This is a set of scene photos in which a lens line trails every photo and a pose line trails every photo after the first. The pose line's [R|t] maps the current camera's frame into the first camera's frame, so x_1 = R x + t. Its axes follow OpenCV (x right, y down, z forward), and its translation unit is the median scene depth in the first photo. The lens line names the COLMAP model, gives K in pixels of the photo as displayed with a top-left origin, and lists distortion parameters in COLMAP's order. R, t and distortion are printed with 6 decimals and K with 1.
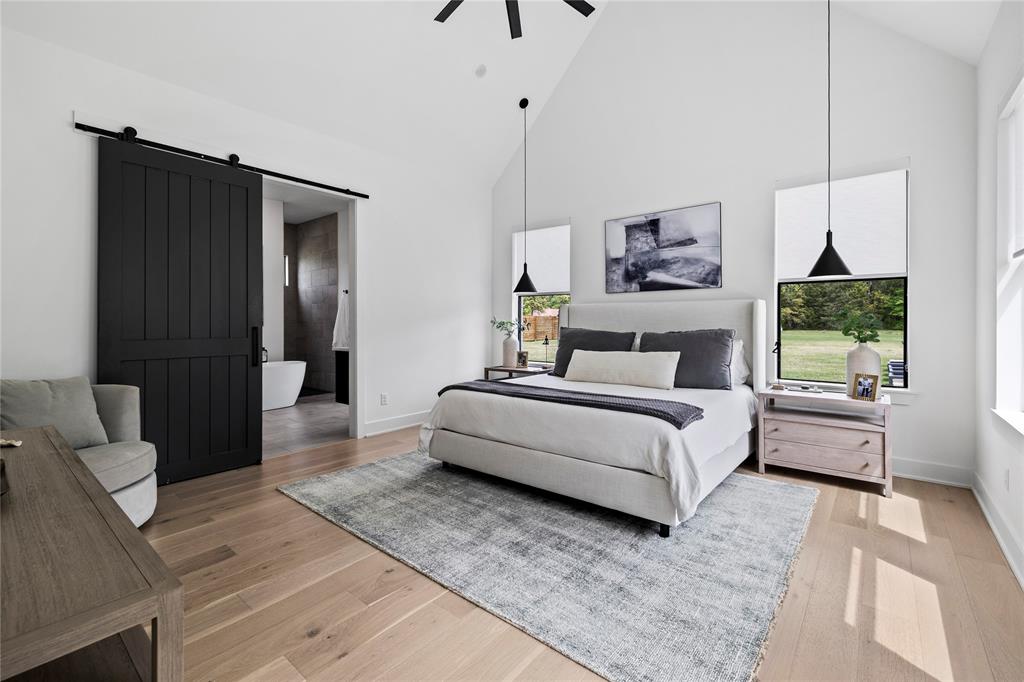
lens RADIAL K [[427.3, 0, 517.9], [0, 427.3, 322.9], [0, 0, 1]] dist [0.001282, 0.000140]
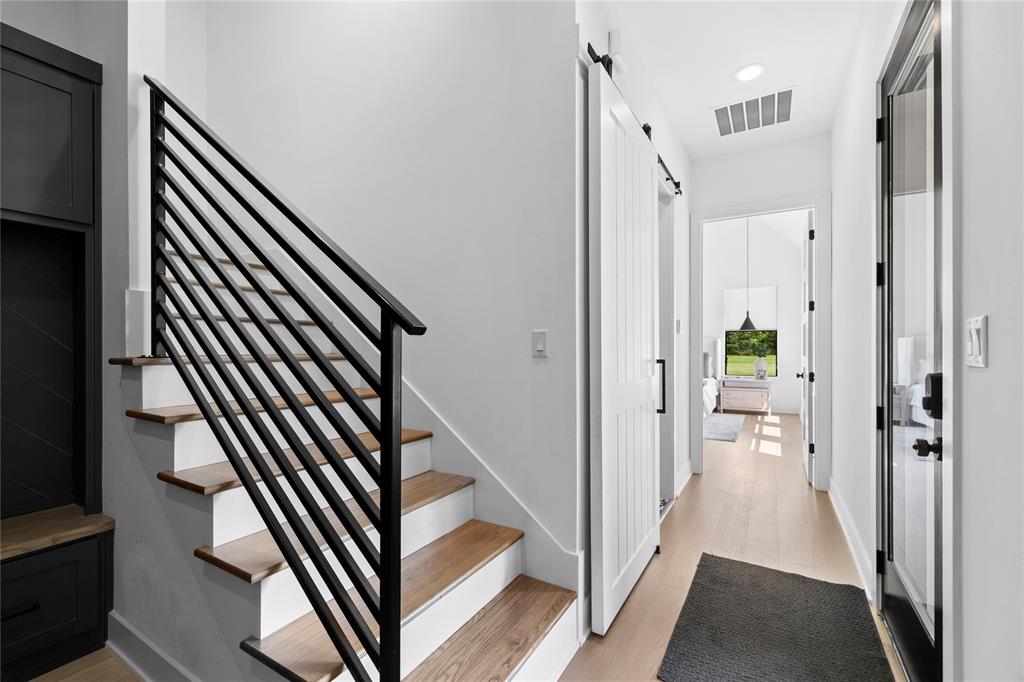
lens RADIAL K [[427.3, 0, 508.0], [0, 427.3, 345.3], [0, 0, 1]] dist [0.001282, 0.000140]
pose [[0.988852, 0.004328, 0.148839, -0.938887], [-0.003351, 0.999971, -0.006814, -0.001994], [-0.148865, 0.006239, 0.988838, -1.145897]]
